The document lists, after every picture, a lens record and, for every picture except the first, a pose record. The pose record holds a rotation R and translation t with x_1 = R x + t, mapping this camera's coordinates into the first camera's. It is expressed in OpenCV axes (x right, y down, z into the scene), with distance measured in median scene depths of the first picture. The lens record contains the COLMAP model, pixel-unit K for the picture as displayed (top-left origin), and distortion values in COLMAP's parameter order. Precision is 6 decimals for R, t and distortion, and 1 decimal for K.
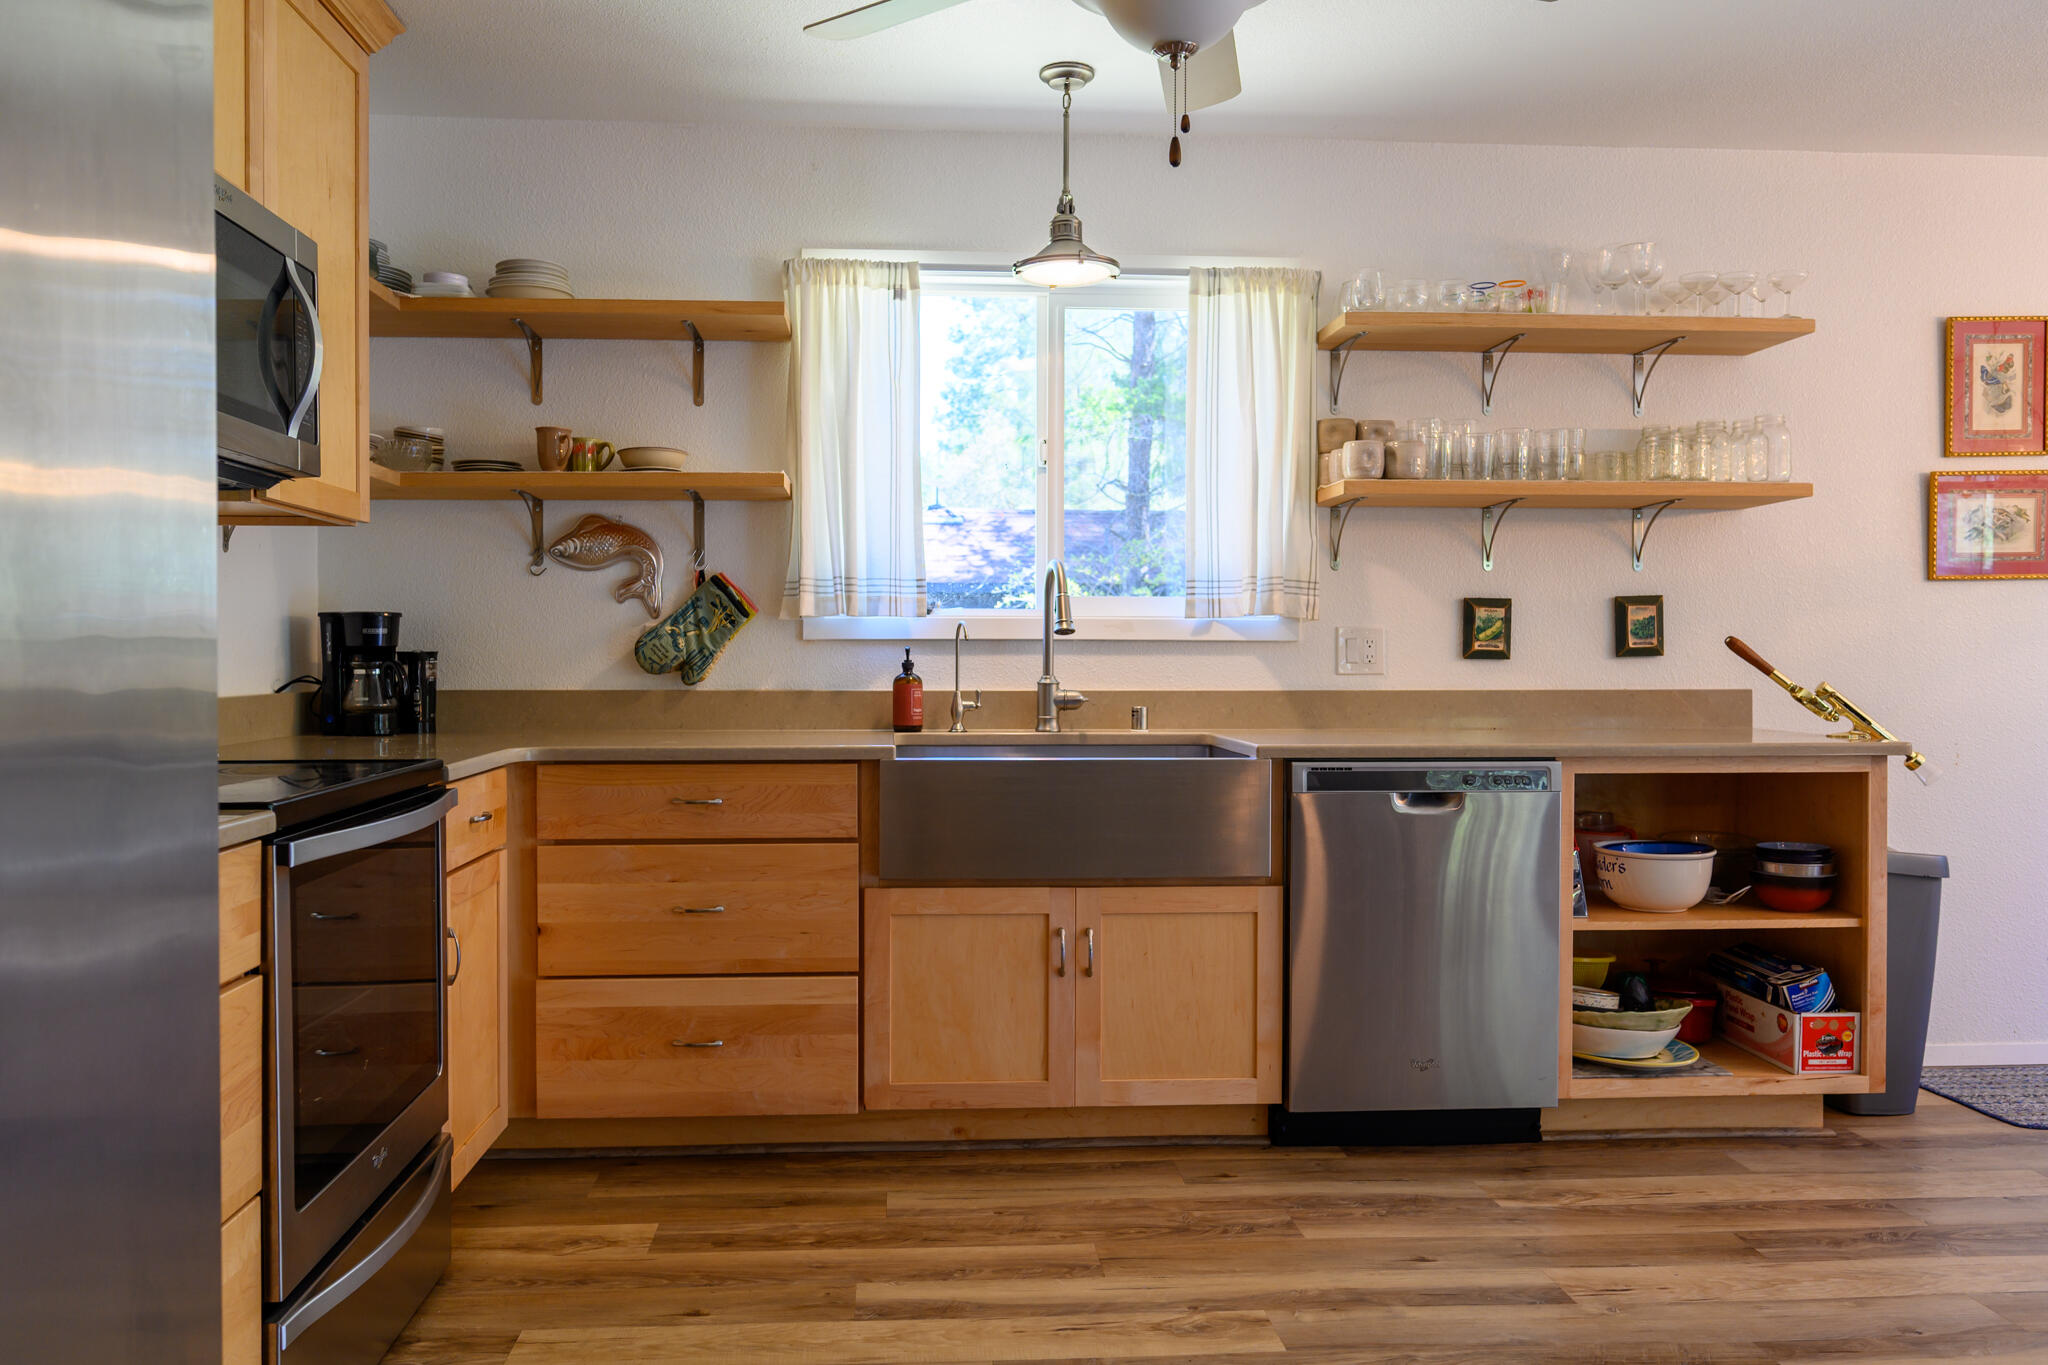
lens RADIAL K [[1530.1, 0, 965.4], [0, 1530.1, 681.0], [0, 0, 1]] dist [-0.001767, 0.002385]
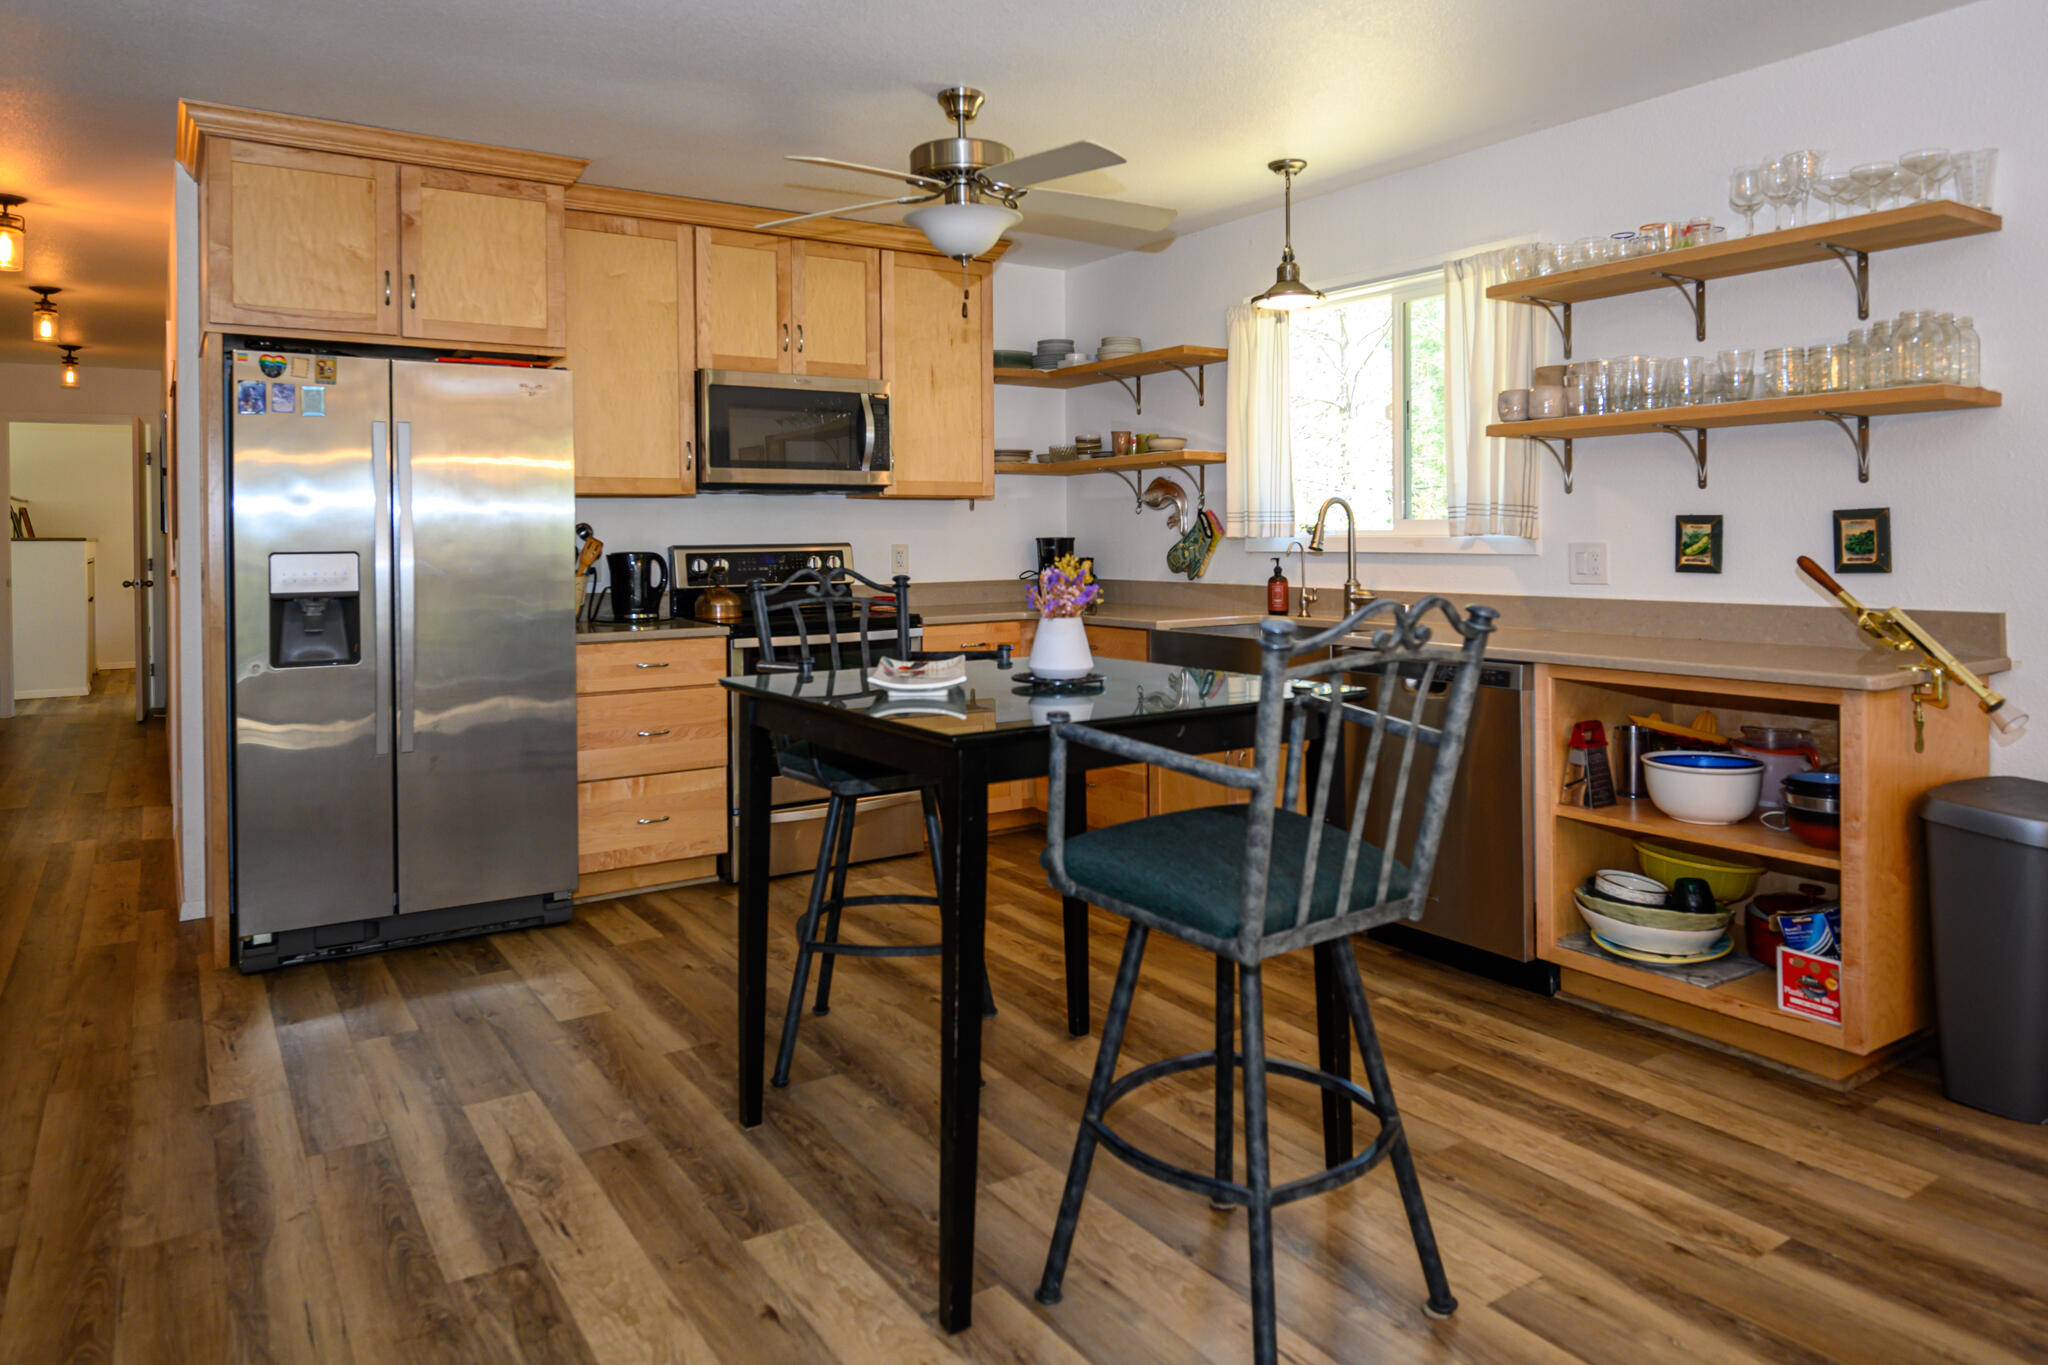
lens RADIAL K [[1282.8, 0, 971.5], [0, 1282.8, 554.2], [0, 0, 1]] dist [0.004326, -0.000046]
pose [[0.485534, 0.006090, -0.874196, 0.912376], [-0.004810, 0.999979, 0.004295, -0.029813], [0.874204, 0.002119, 0.485554, 0.139037]]
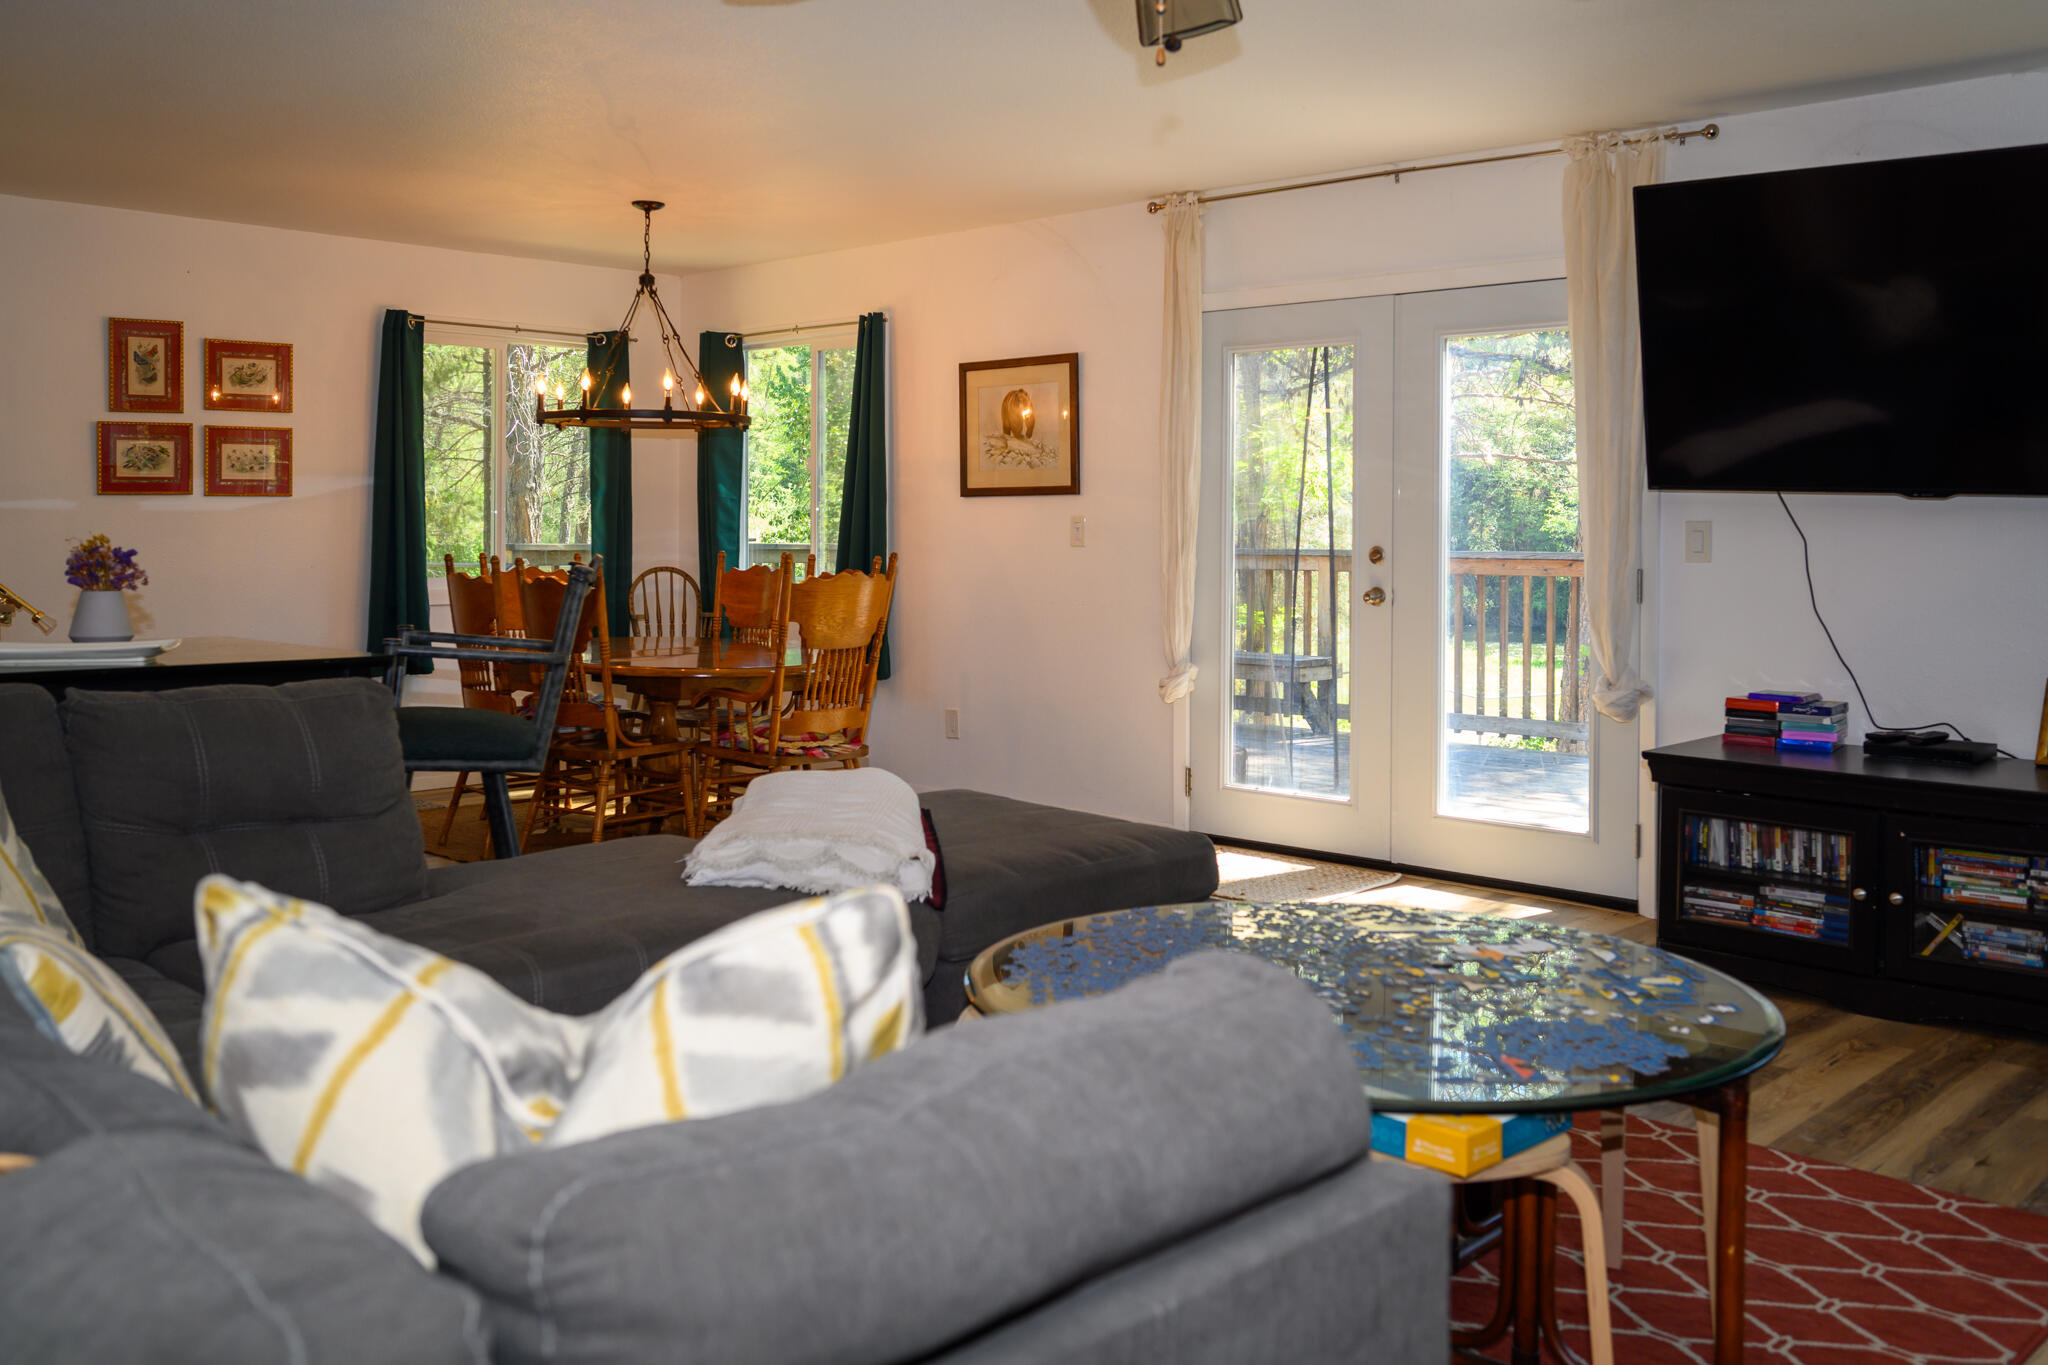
lens RADIAL K [[1825.6, 0, 1024.9], [0, 1825.6, 525.1], [0, 0, 1]] dist [0.034009, -0.002032]
pose [[0.740539, -0.000932, 0.672013, 0.106921], [0.009309, 0.999917, -0.008871, -0.013461], [-0.671949, 0.012825, 0.740486, -0.948308]]
